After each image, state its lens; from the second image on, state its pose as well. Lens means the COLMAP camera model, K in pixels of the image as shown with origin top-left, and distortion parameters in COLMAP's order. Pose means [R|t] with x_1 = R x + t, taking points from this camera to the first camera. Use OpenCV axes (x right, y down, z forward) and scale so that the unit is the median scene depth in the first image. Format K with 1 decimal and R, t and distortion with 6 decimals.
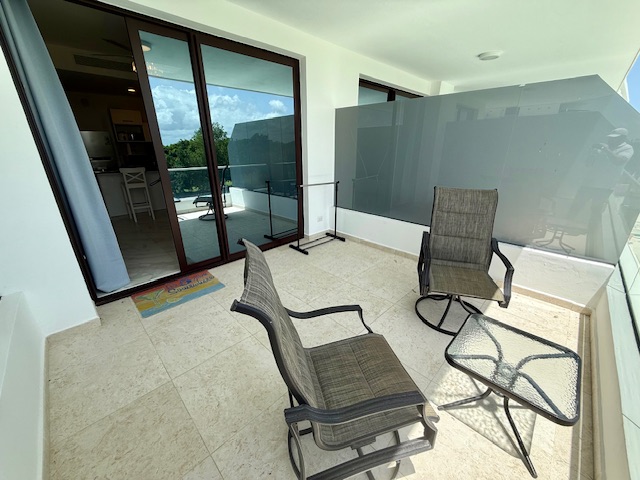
lens RADIAL K [[255.3, 0, 318.8], [0, 255.3, 239.3], [0, 0, 1]] dist [0.002779, -0.000004]
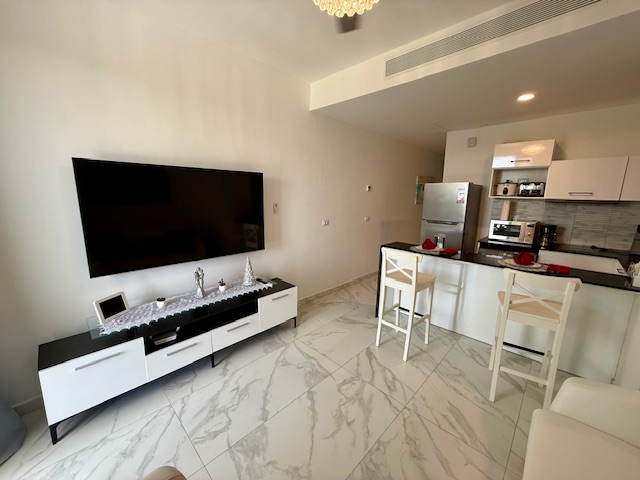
lens RADIAL K [[255.3, 0, 318.8], [0, 255.3, 239.3], [0, 0, 1]] dist [0.002779, -0.000004]
pose [[0.006859, 0.175763, -0.984409, -0.240740], [-0.358967, 0.919249, 0.161627, -0.313156], [0.933325, 0.352262, 0.069399, 0.787935]]
